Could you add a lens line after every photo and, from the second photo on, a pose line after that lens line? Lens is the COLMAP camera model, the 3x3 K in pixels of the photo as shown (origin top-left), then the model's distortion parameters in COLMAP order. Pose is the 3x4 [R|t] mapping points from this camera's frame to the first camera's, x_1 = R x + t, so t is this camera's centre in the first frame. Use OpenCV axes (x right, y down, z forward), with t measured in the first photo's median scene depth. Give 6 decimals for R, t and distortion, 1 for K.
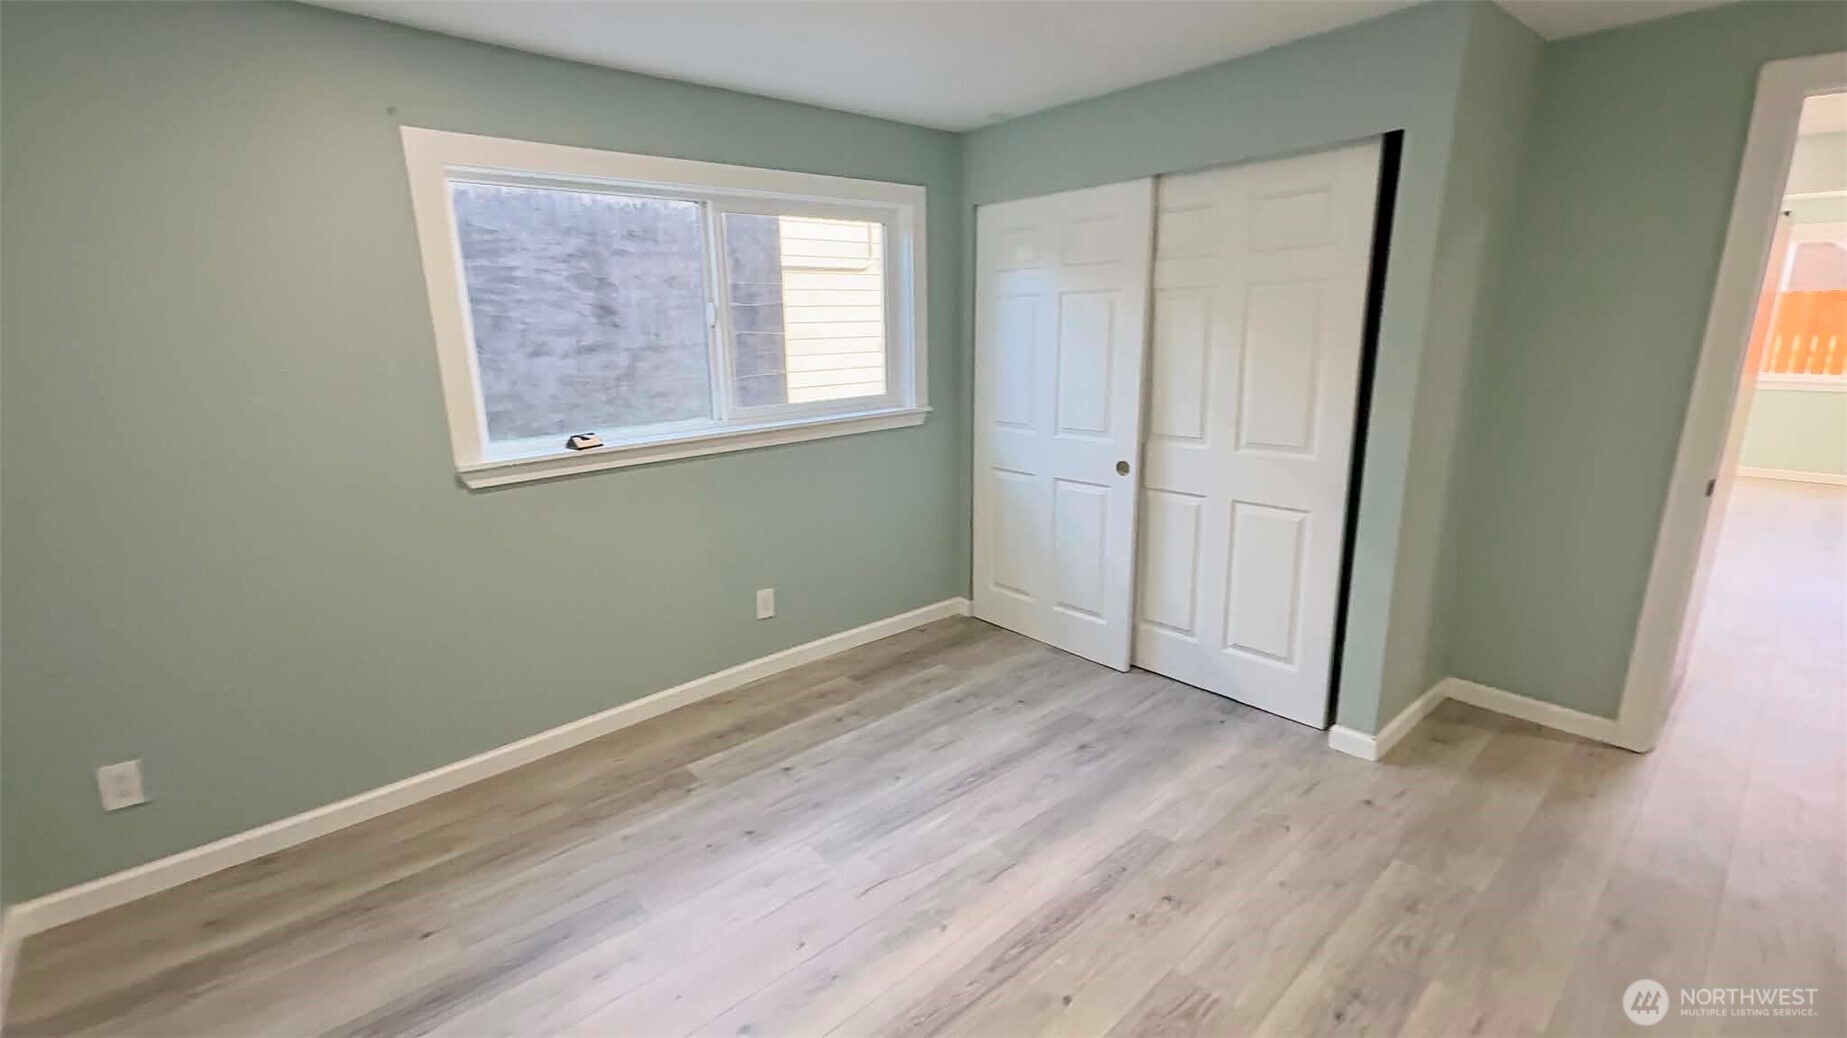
lens RADIAL K [[828.0, 0, 922.6], [0, 828.0, 514.5], [0, 0, 1]] dist [0.003000, 0.001095]
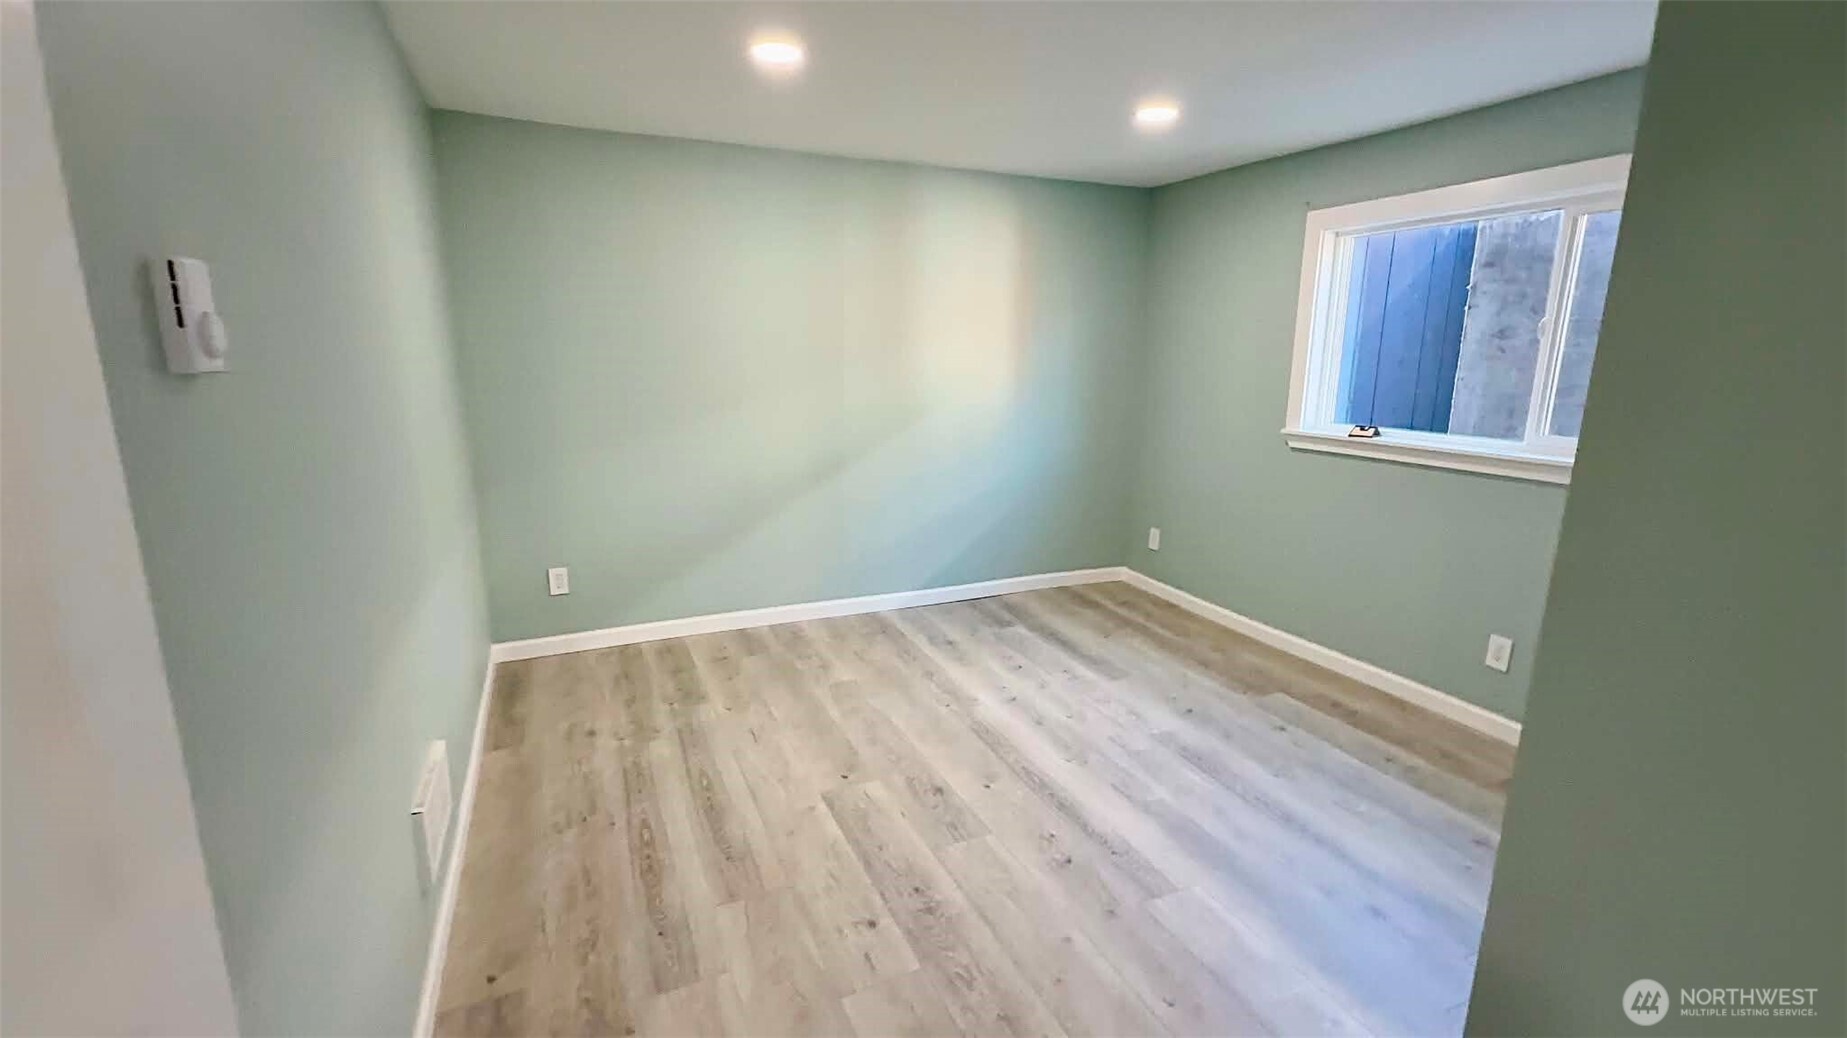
lens RADIAL K [[828.0, 0, 924.8], [0, 828.0, 520.0], [0, 0, 1]] dist [0.003000, 0.001095]
pose [[-0.319215, 0.218021, -0.922263, 1.145357], [-0.220337, 0.929434, 0.295979, -0.221258], [0.921712, 0.297689, -0.248651, 0.860239]]
